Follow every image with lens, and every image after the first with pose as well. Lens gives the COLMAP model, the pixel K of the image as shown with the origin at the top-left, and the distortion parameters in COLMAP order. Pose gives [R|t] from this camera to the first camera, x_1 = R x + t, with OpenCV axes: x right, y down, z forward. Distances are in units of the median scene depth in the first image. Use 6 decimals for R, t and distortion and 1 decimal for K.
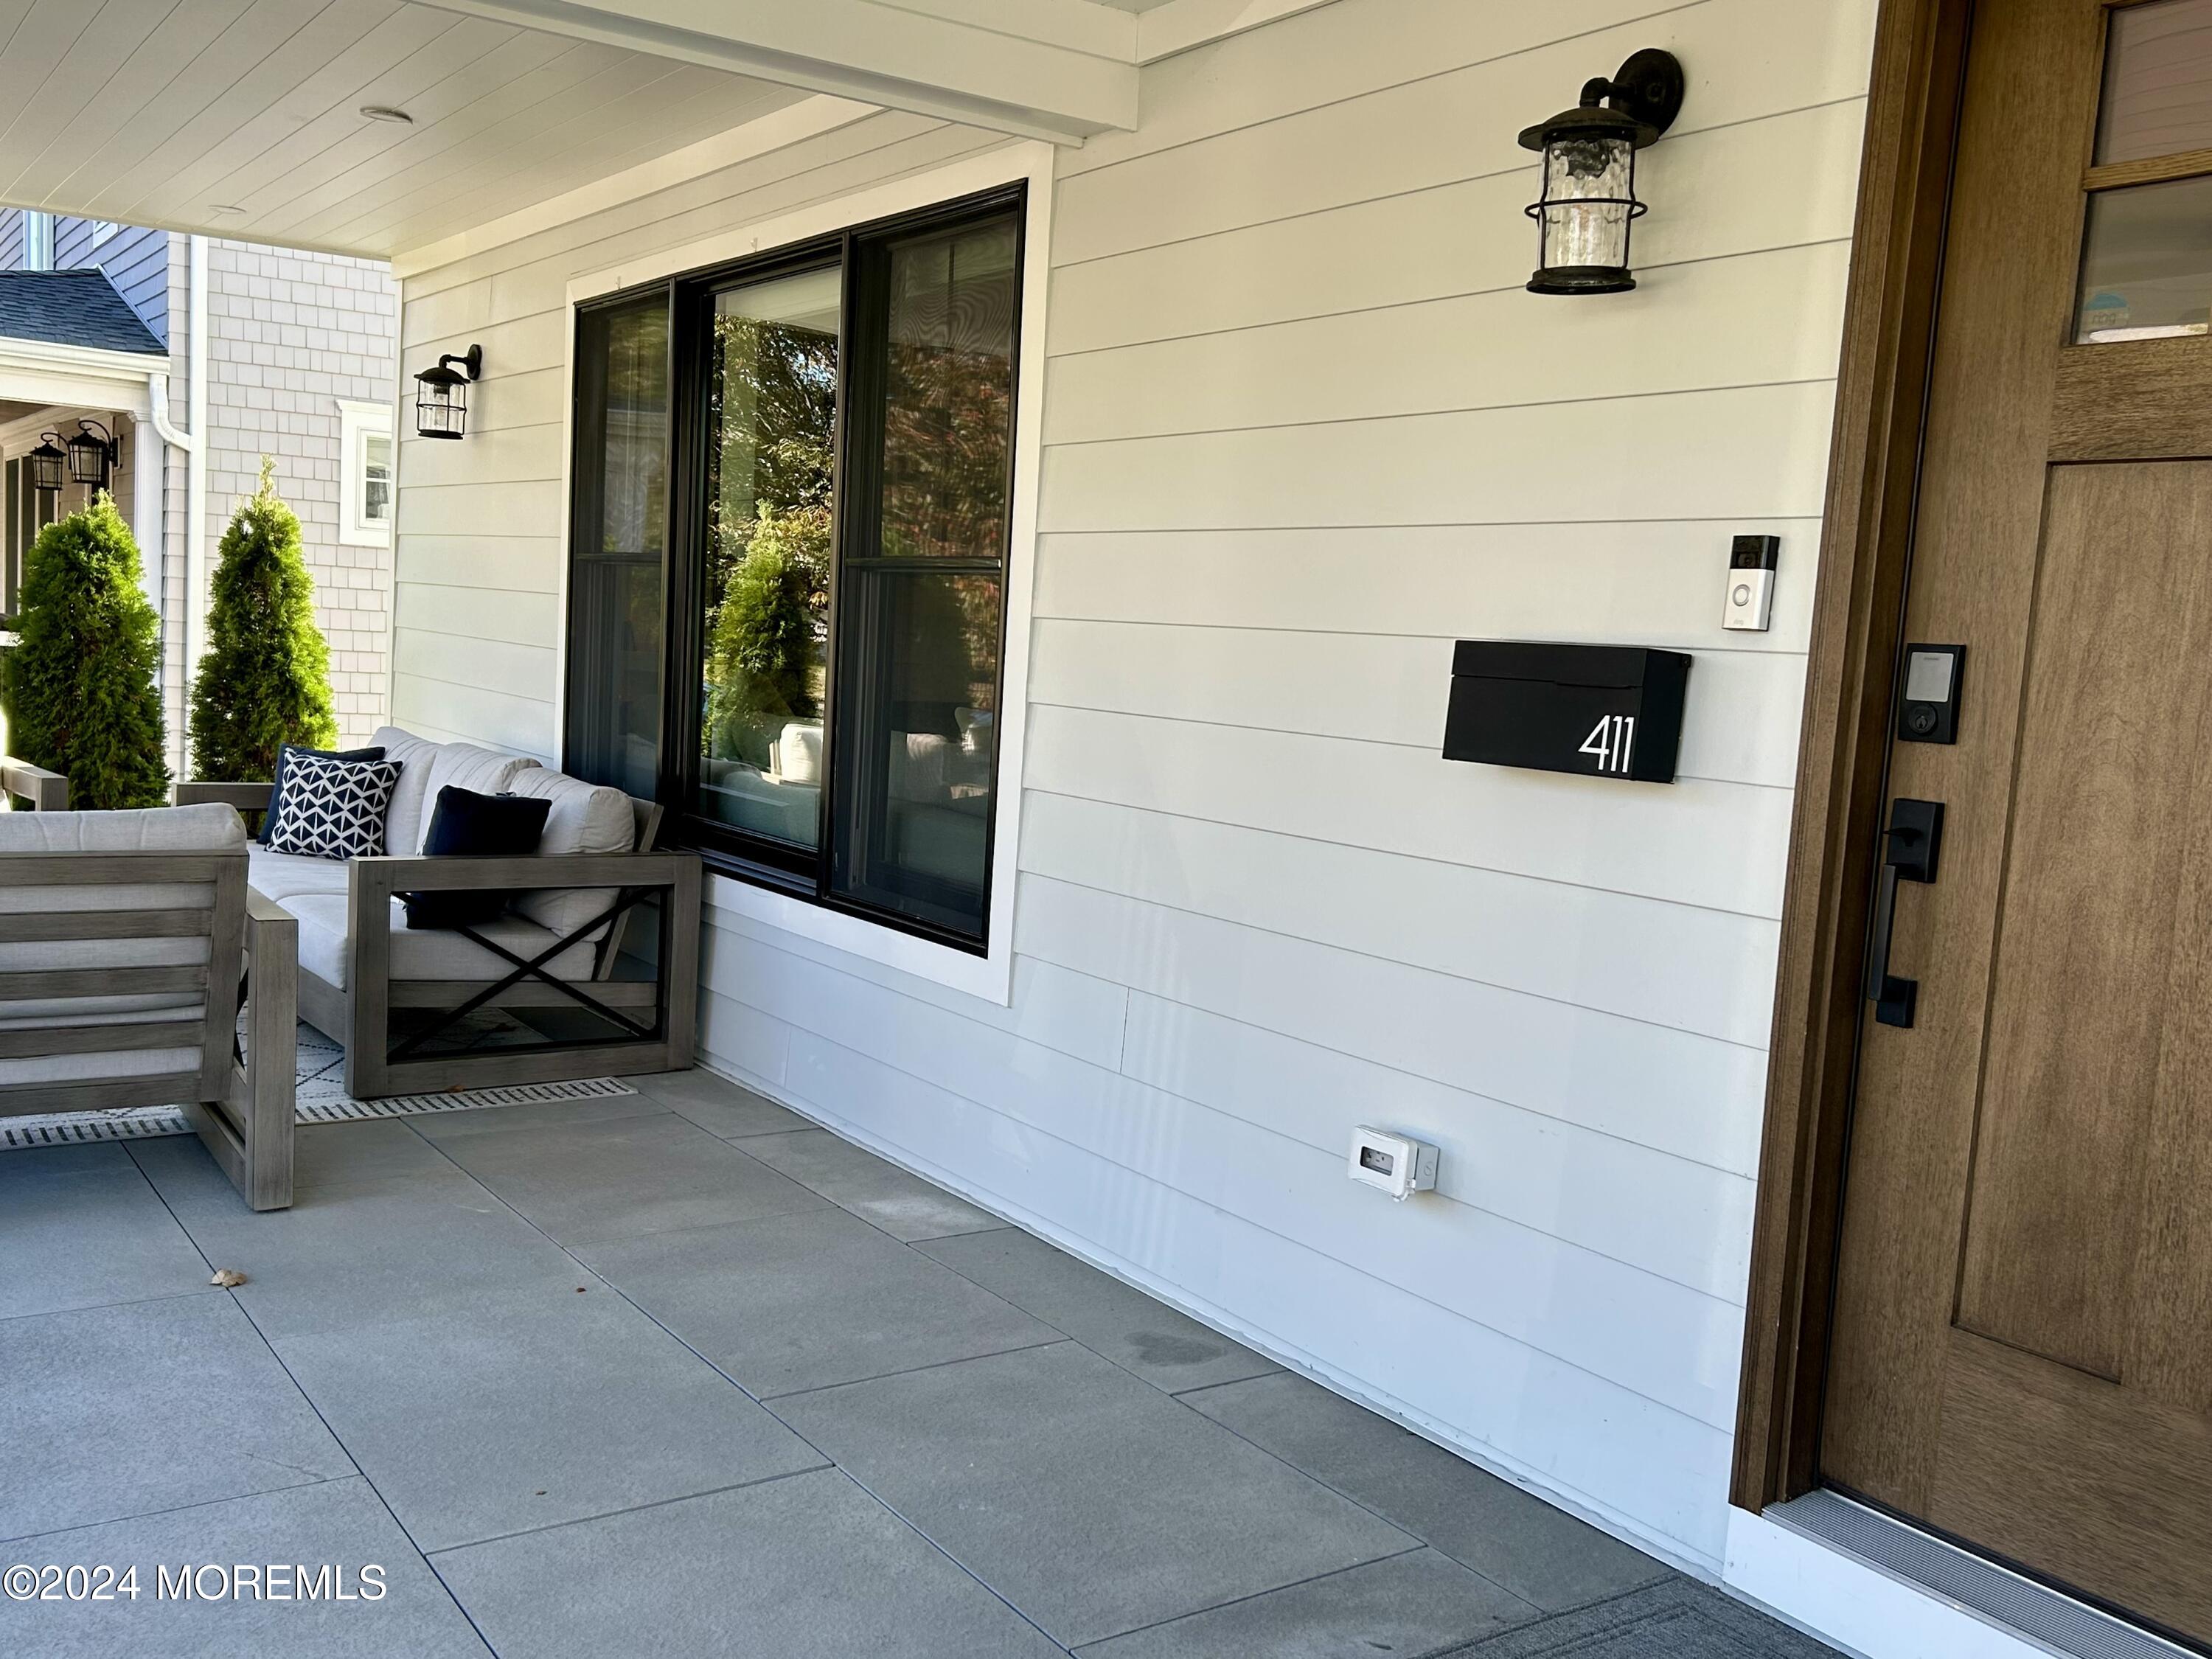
lens RADIAL K [[2059.2, 0, 1109.2], [0, 2059.2, 836.8], [0, 0, 1]] dist [0.008819, 0.000000]
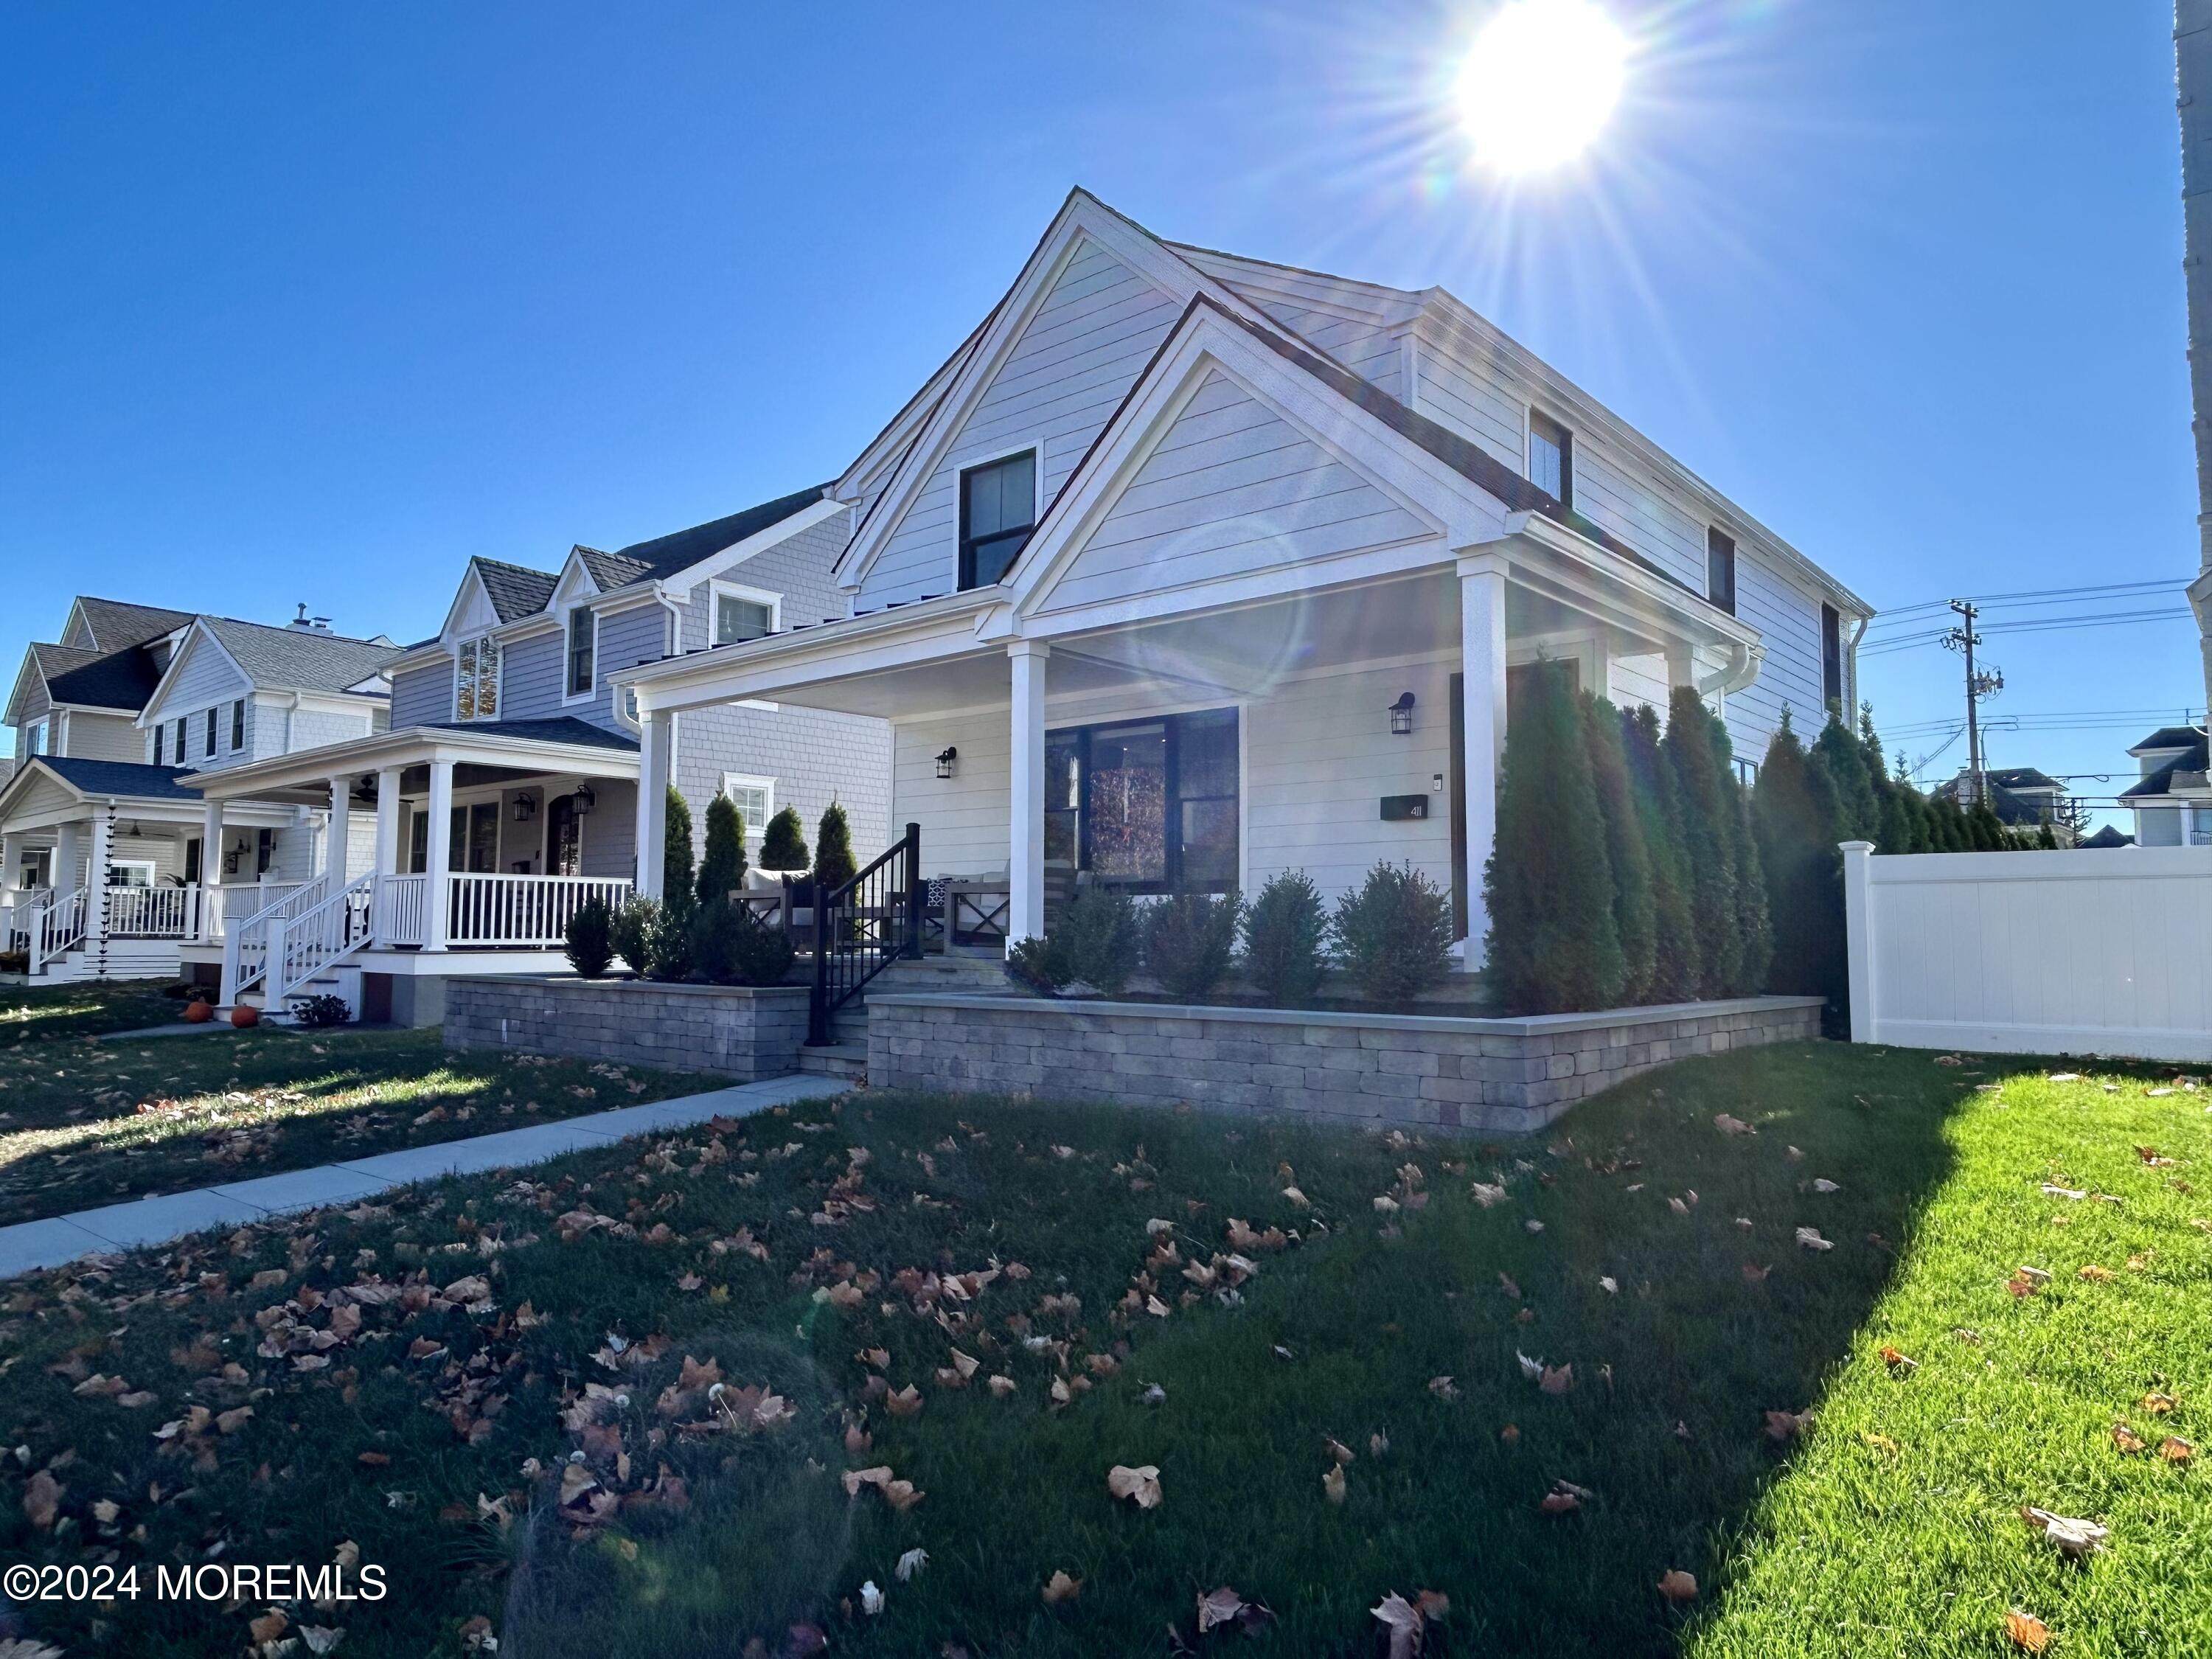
lens RADIAL K [[1407.9, 0, 1101.6], [0, 1407.9, 826.3], [0, 0, 1]] dist [0.000441, 0.000007]
pose [[0.965462, -0.037923, 0.257771, -0.883361], [0.080221, 0.984555, -0.155614, 0.292283], [-0.247888, 0.170918, 0.953592, -1.368992]]
